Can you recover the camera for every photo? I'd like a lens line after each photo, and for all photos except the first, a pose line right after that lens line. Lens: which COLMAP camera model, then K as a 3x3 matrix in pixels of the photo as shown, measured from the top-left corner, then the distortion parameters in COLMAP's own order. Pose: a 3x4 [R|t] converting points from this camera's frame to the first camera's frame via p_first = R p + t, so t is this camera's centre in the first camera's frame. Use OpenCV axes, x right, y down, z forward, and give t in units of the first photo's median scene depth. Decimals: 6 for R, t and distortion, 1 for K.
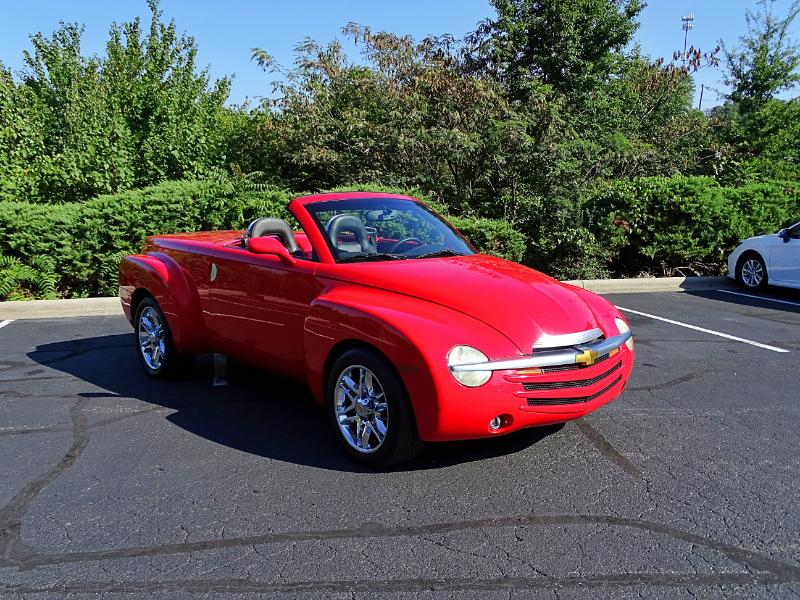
lens RADIAL K [[721.9, 0, 390.2], [0, 721.9, 287.0], [0, 0, 1]] dist [-0.018164, -0.001028]
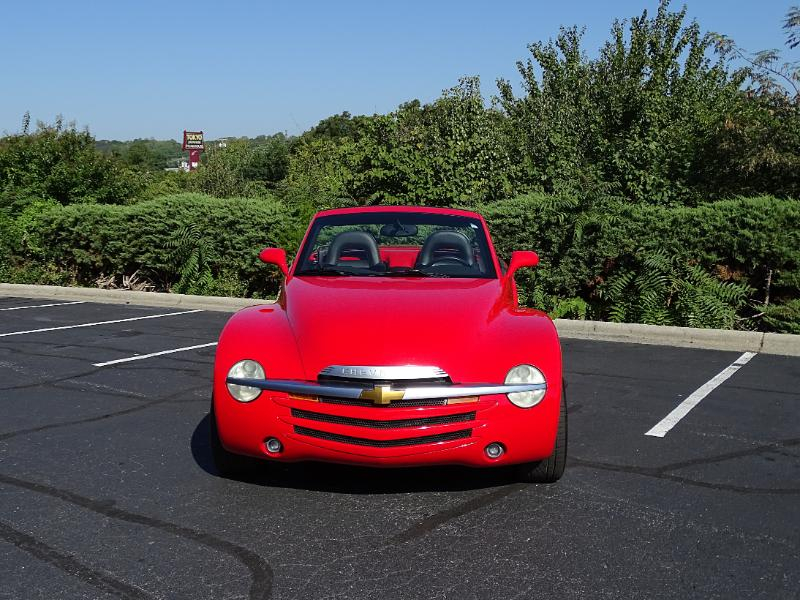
lens RADIAL K [[831.1, 0, 361.0], [0, 831.1, 272.8], [0, 0, 1]] dist [-0.020590, 0.000000]
pose [[0.748992, 0.054214, -0.660357, 0.266018], [-0.086855, 0.996080, -0.016736, -0.009096], [0.656861, 0.069890, 0.750765, 0.064375]]
